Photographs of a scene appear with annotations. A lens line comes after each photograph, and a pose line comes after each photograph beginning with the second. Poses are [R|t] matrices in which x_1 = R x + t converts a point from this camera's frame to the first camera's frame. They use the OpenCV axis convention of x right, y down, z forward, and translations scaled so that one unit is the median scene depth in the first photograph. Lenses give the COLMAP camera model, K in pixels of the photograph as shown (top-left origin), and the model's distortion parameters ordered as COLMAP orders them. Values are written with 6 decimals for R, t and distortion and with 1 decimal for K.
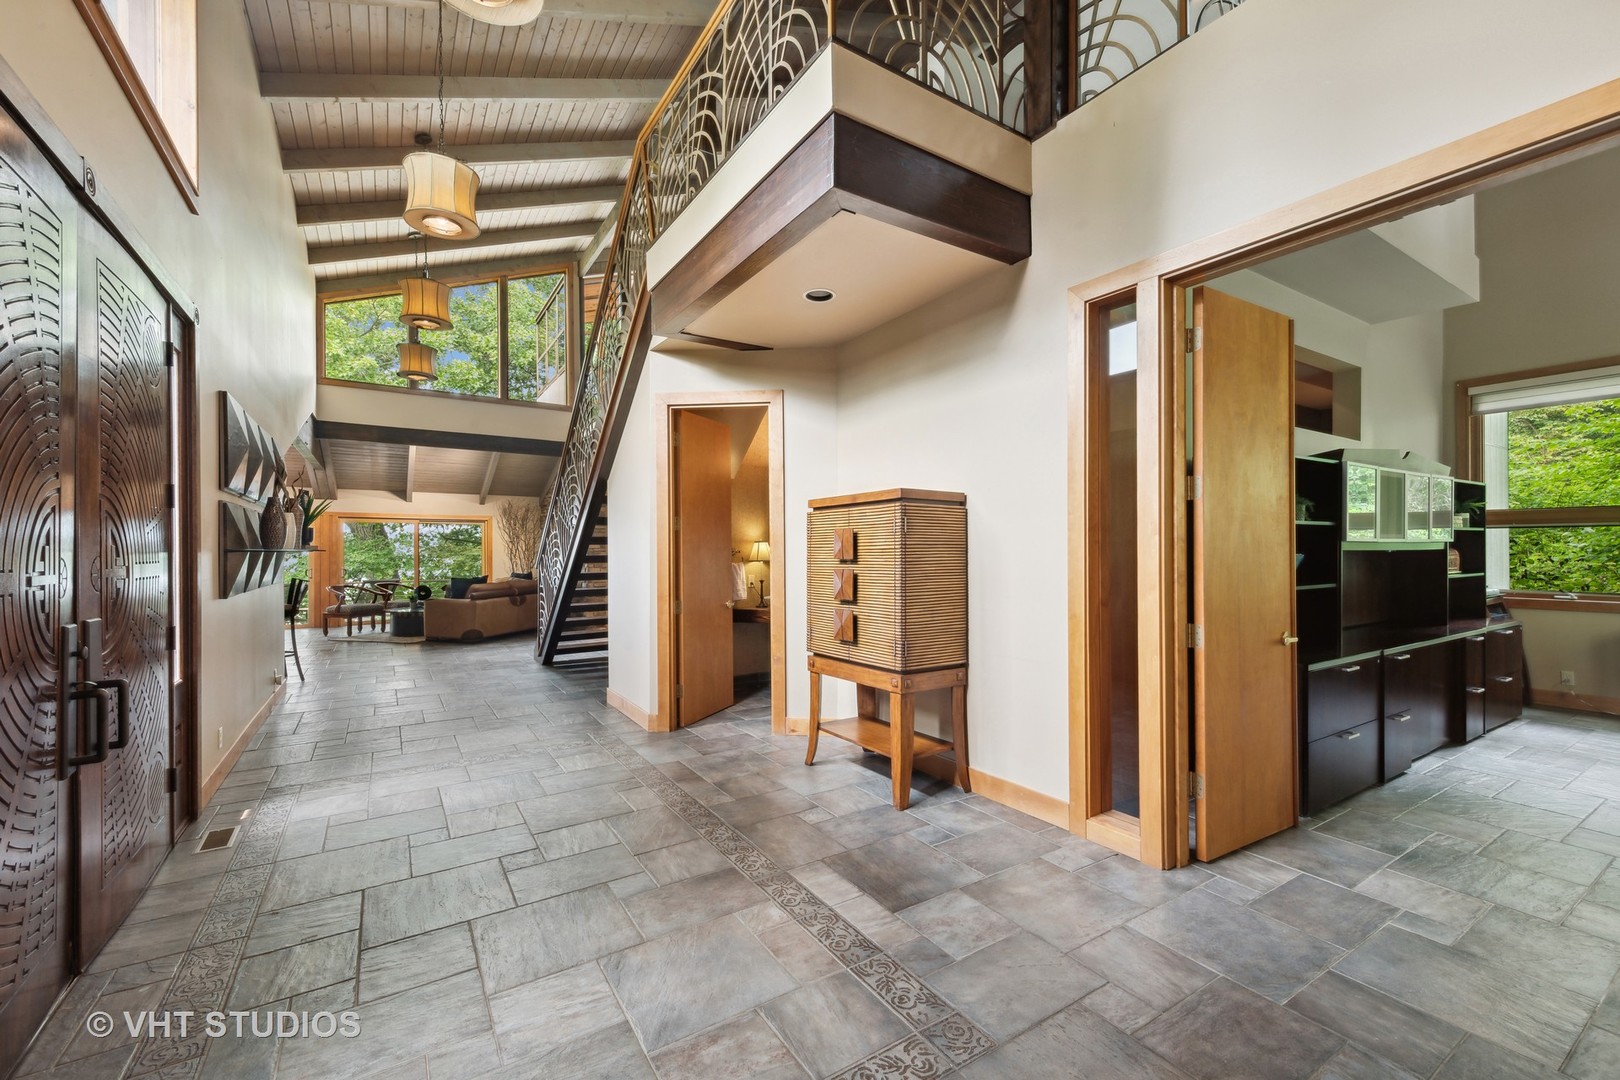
lens RADIAL K [[674.4, 0, 814.5], [0, 674.4, 548.6], [0, 0, 1]] dist [0.013747, -0.003591]
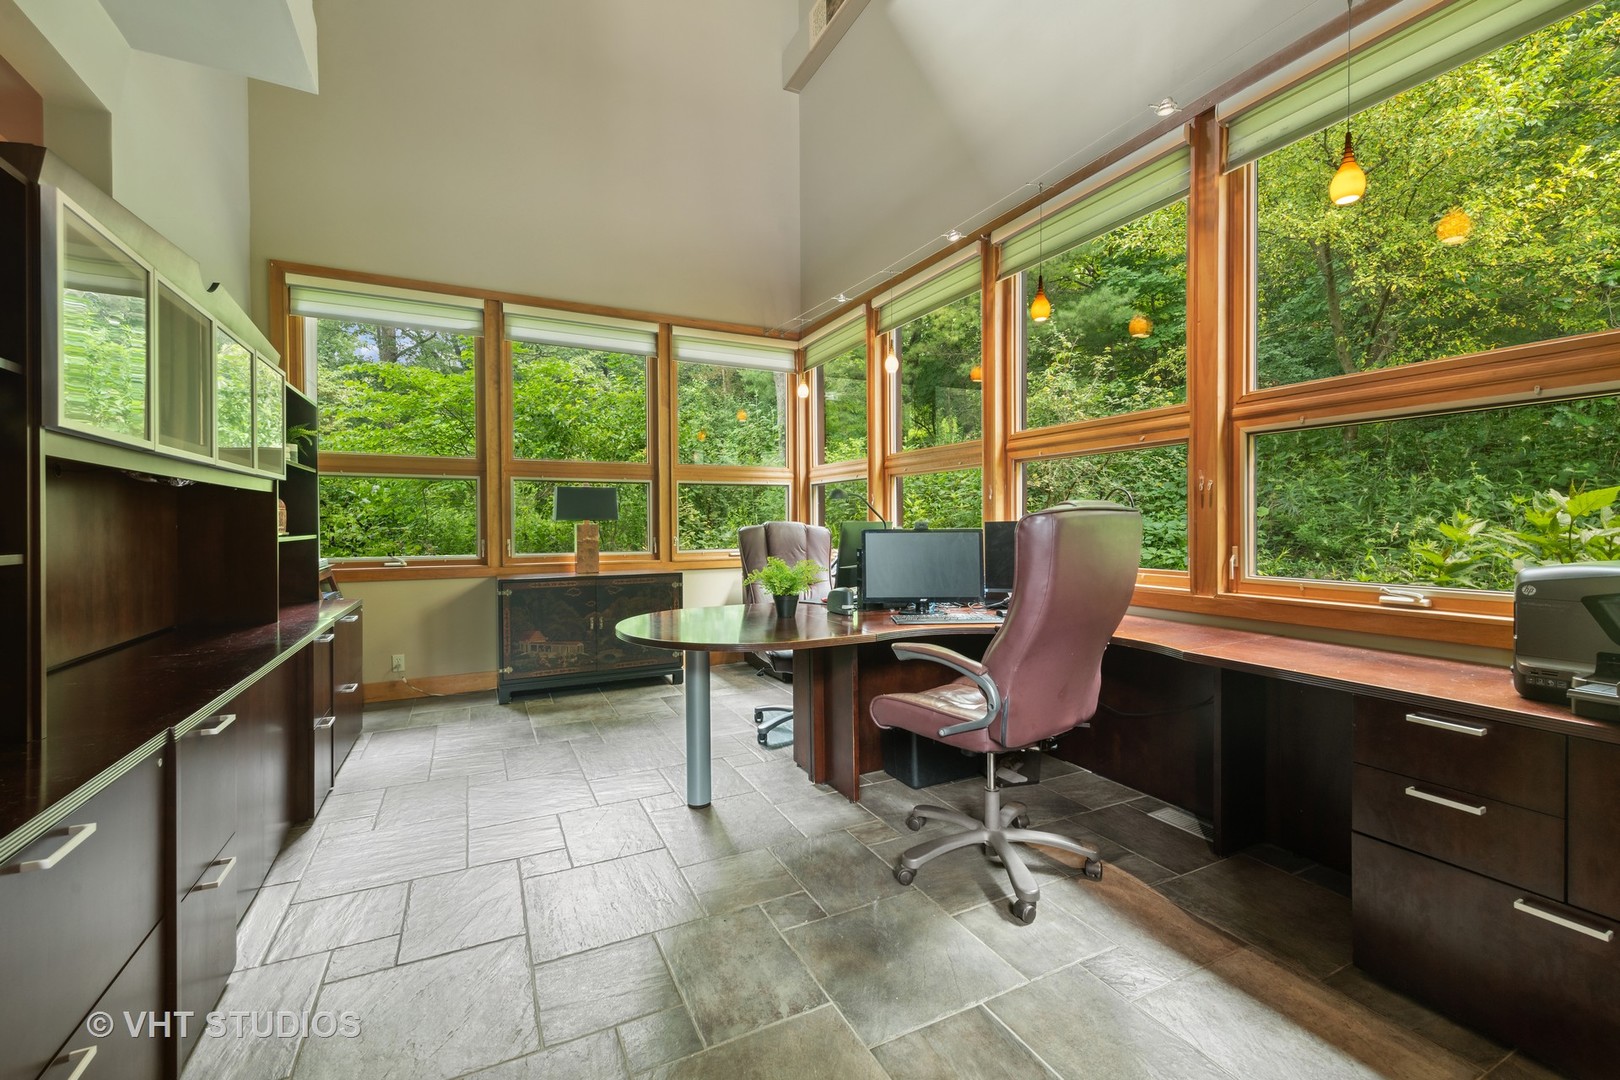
lens RADIAL K [[681.4, 0, 810.4], [0, 681.4, 533.3], [0, 0, 1]] dist [0.012506, -0.002858]
pose [[0.110940, -0.008028, 0.993795, 0.356944], [-0.000823, 0.999966, 0.008170, 0.028250], [-0.993827, -0.001724, 0.110930, 0.434175]]
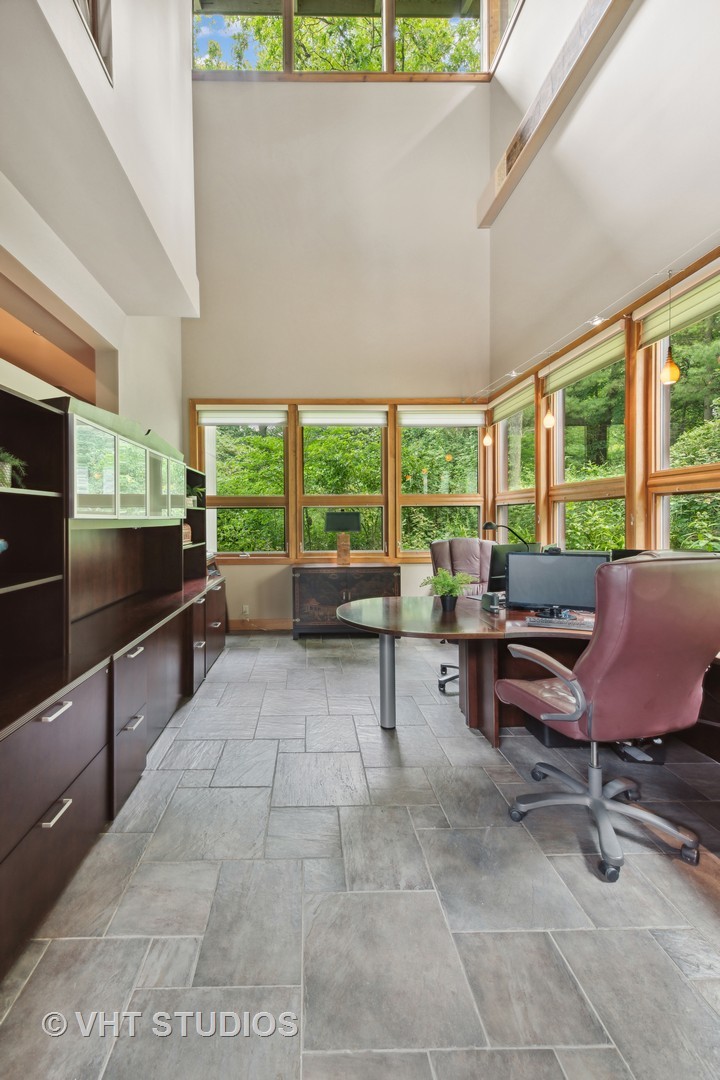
lens RADIAL K [[449.6, 0, 311.4], [0, 449.6, 526.4], [0, 0, 1]] dist [0.013747, -0.003591]
pose [[0.533633, -0.011380, 0.845640, 0.364046], [-0.000306, 0.999907, 0.013650, -0.006475], [-0.845716, -0.007543, 0.533580, 0.368051]]
